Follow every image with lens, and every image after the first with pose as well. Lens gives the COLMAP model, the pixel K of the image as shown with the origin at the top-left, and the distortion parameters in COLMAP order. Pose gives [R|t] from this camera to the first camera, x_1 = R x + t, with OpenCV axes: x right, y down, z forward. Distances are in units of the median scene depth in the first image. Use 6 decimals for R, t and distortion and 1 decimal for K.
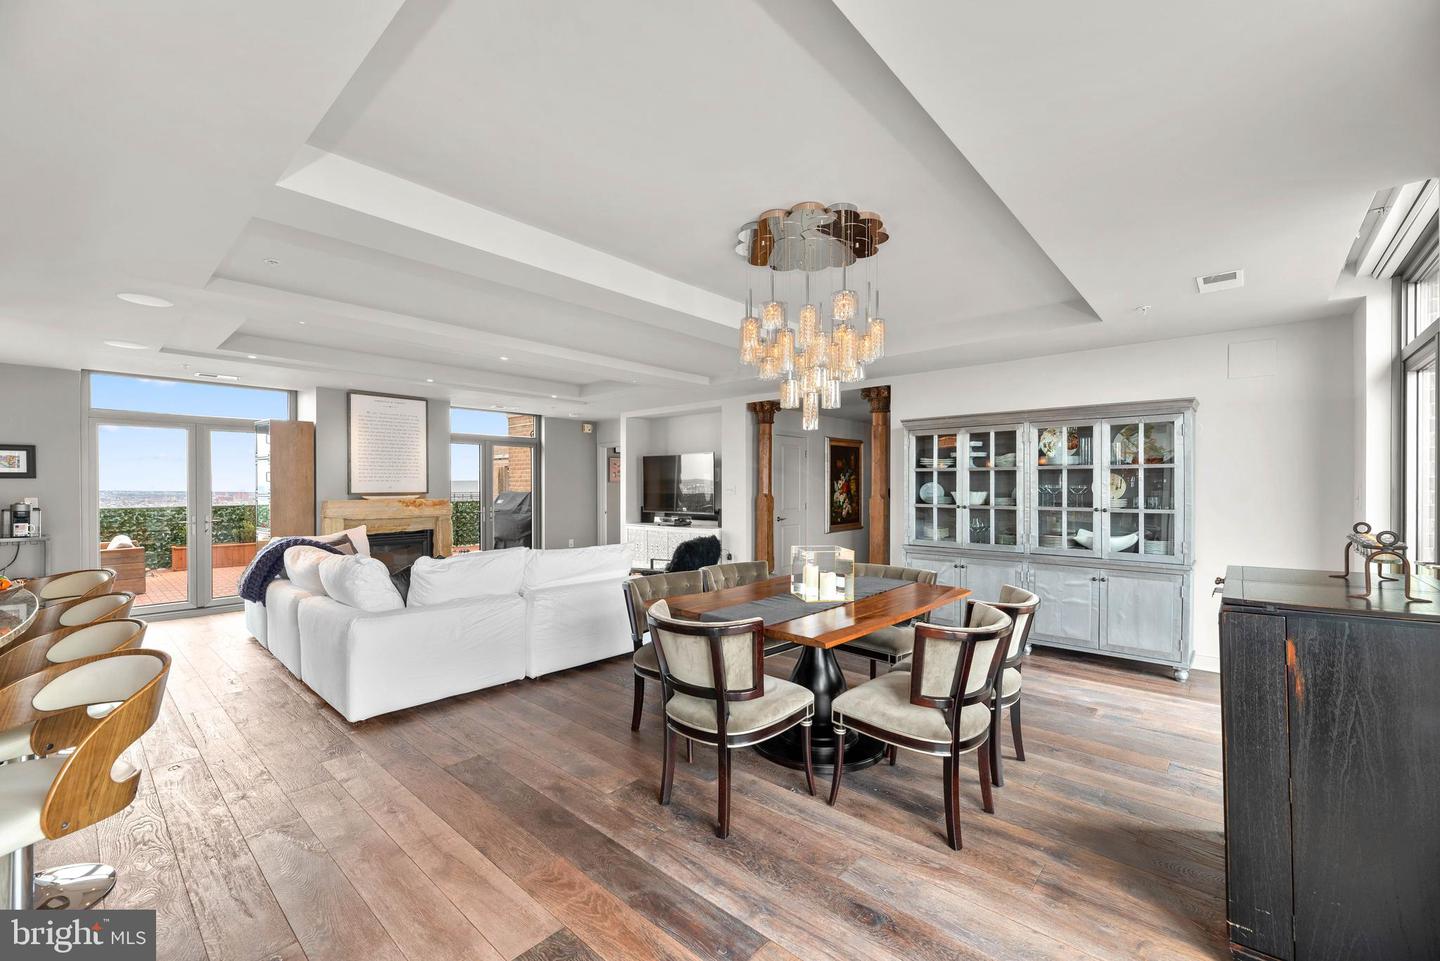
lens RADIAL K [[604.1, 0, 710.5], [0, 604.1, 488.6], [0, 0, 1]] dist [0.008924, -0.000170]
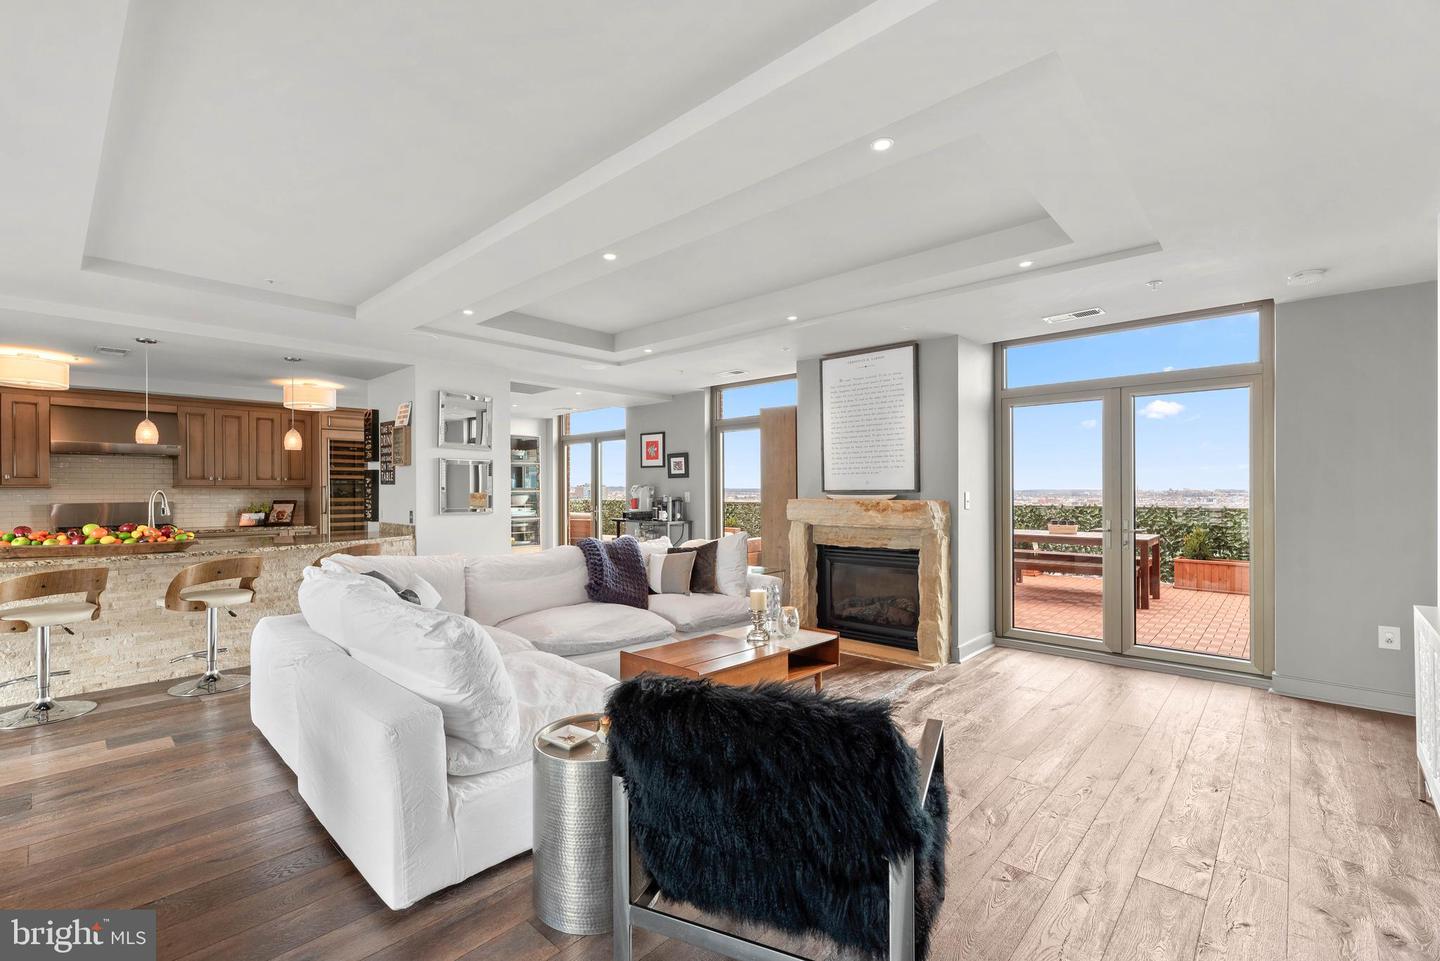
lens RADIAL K [[622.3, 0, 710.7], [0, 622.3, 489.2], [0, 0, 1]] dist [-0.000652, 0.000084]
pose [[-0.010983, 0.003950, -0.999932, 0.207511], [0.002437, 0.999989, 0.003923, 0.002651], [0.999937, -0.002393, -0.010993, 0.918778]]
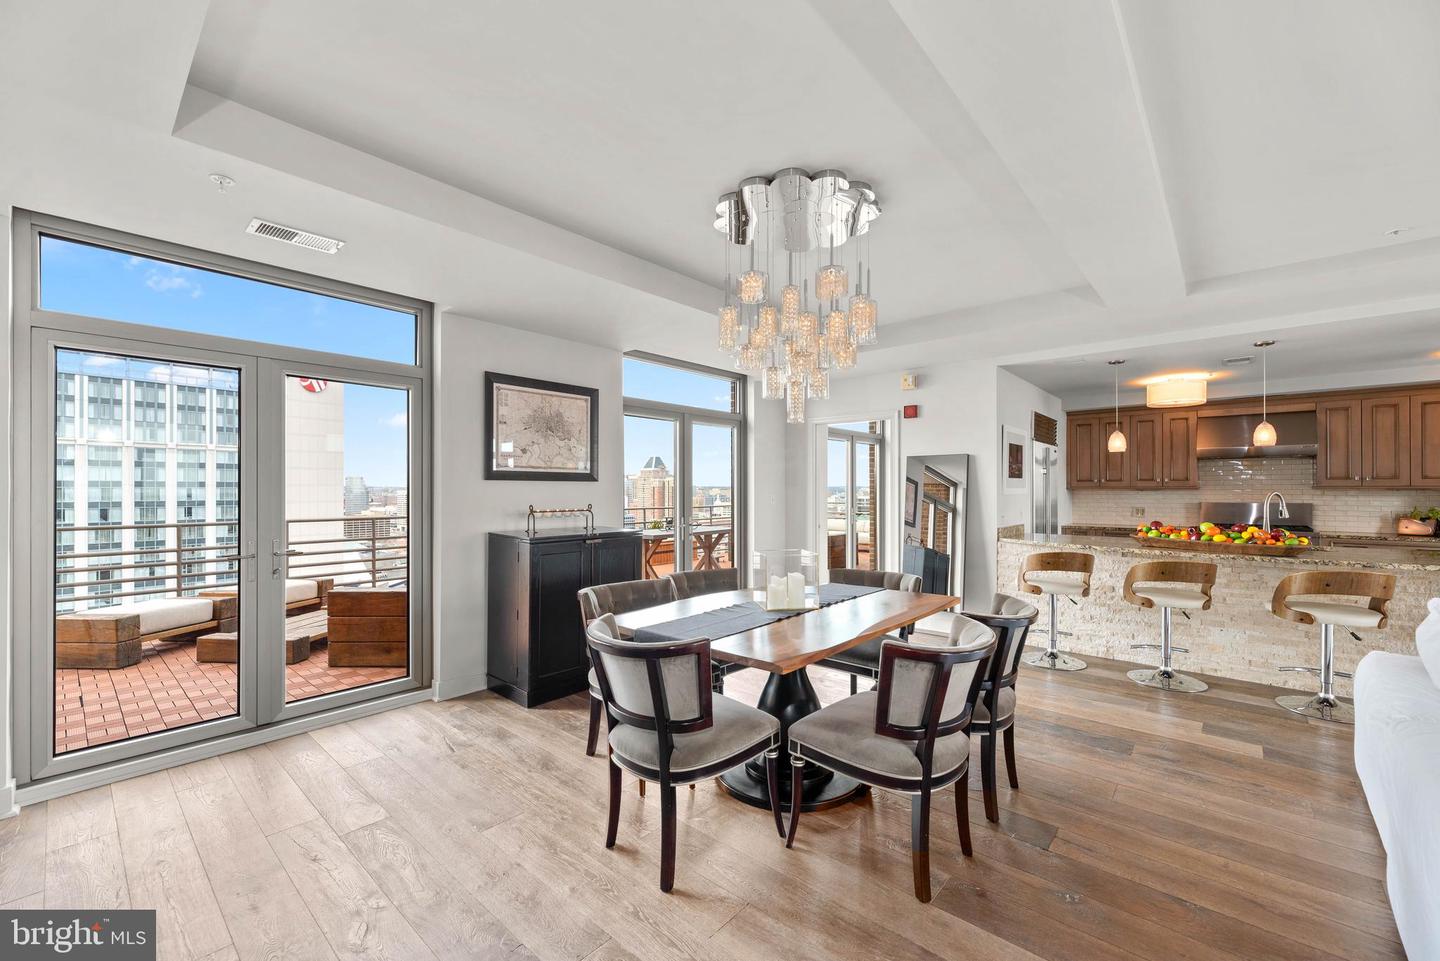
lens RADIAL K [[585.9, 0, 719.8], [0, 585.9, 488.1], [0, 0, 1]] dist [0.000343, -0.000053]
pose [[-0.999851, 0.003424, -0.016922, 0.143124], [0.003462, 0.999992, -0.002211, 0.000027], [0.016915, -0.002269, -0.999854, 0.929958]]
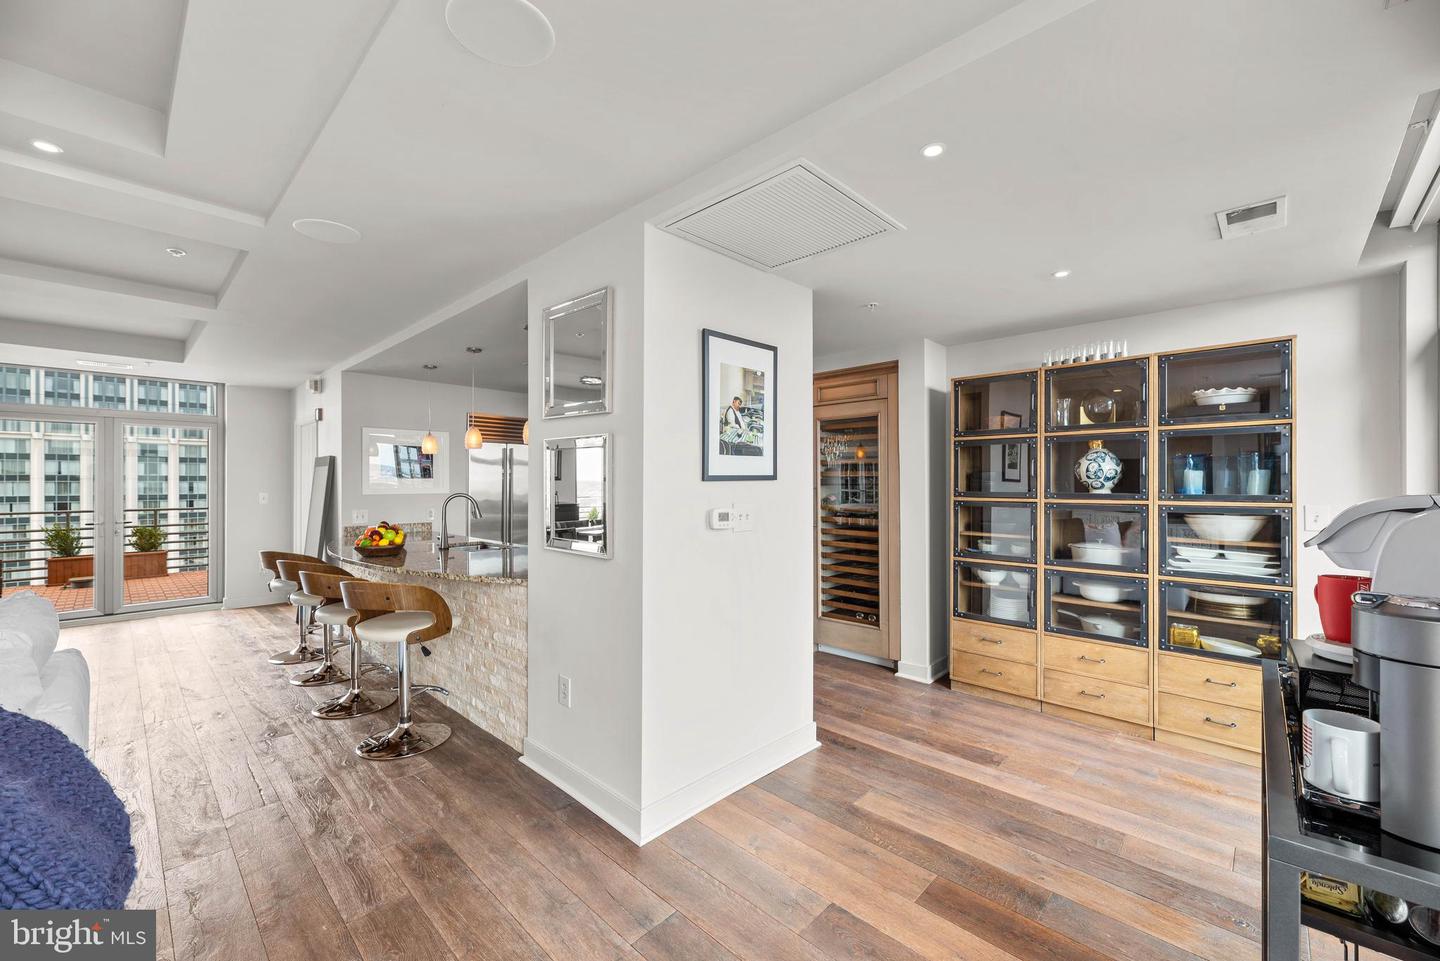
lens RADIAL K [[585.9, 0, 719.8], [0, 585.9, 488.1], [0, 0, 1]] dist [0.000343, -0.000053]
pose [[-0.999862, -0.000392, 0.016589, -0.786498], [-0.000313, 0.999988, 0.004801, -0.003241], [-0.016590, 0.004795, -0.999851, 0.947349]]
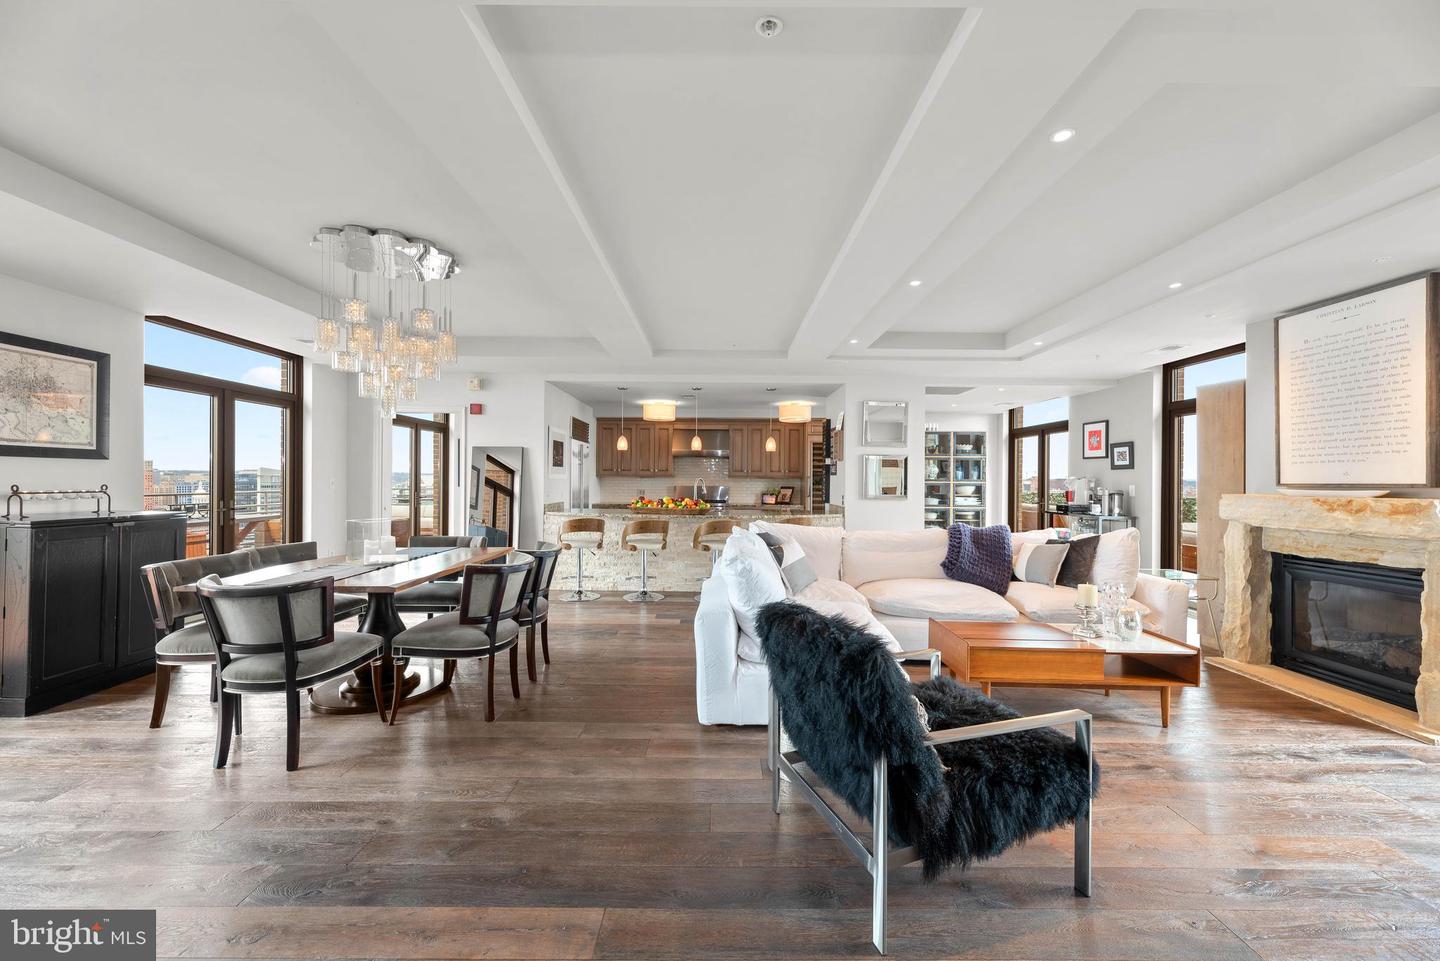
lens RADIAL K [[579.2, 0, 724.1], [0, 579.2, 477.6], [0, 0, 1]] dist [0.000690, 0.000042]
pose [[-0.732916, -0.005858, -0.680294, 0.218305], [-0.006238, 0.999979, -0.001891, 0.006197], [0.680291, 0.002858, -0.732937, 1.111429]]
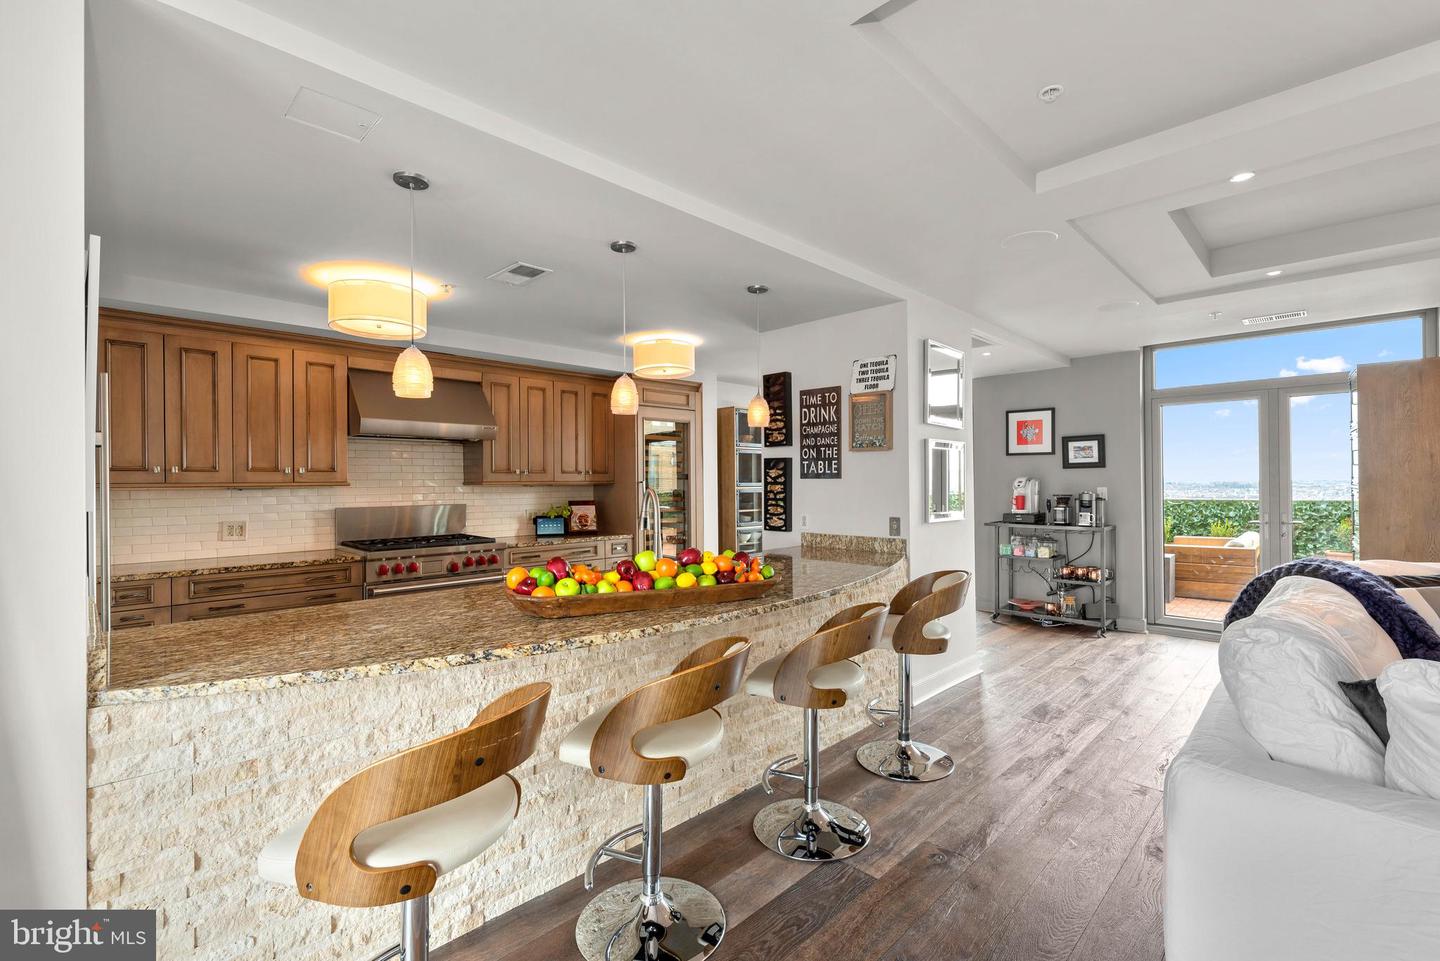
lens RADIAL K [[637.3, 0, 724.6], [0, 637.3, 481.4], [0, 0, 1]] dist [-0.000625, -0.000093]
pose [[-0.035991, 0.001264, -0.999351, -0.045774], [0.007851, 0.999969, 0.000982, -0.000332], [0.999321, -0.007811, -0.036000, 0.364409]]
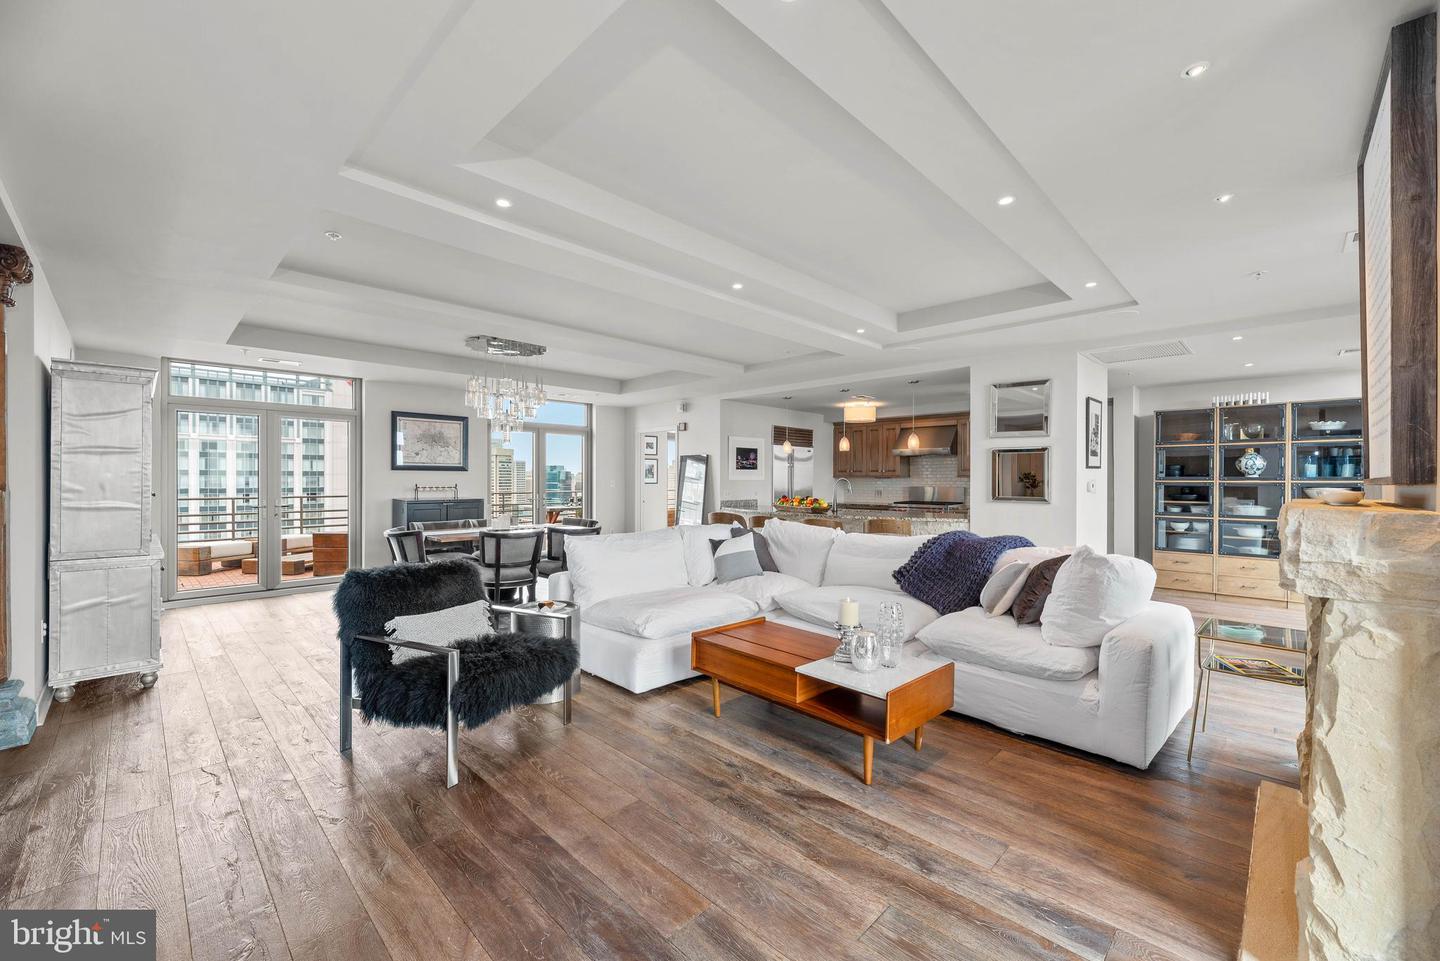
lens RADIAL K [[578.6, 0, 720.0], [0, 578.6, 480.5], [0, 0, 1]] dist [-0.000549, -0.000066]
pose [[-0.999423, 0.000816, 0.033952, -0.280963], [0.000892, 0.999997, 0.002207, 0.006575], [-0.033950, 0.002236, -0.999421, 1.390145]]
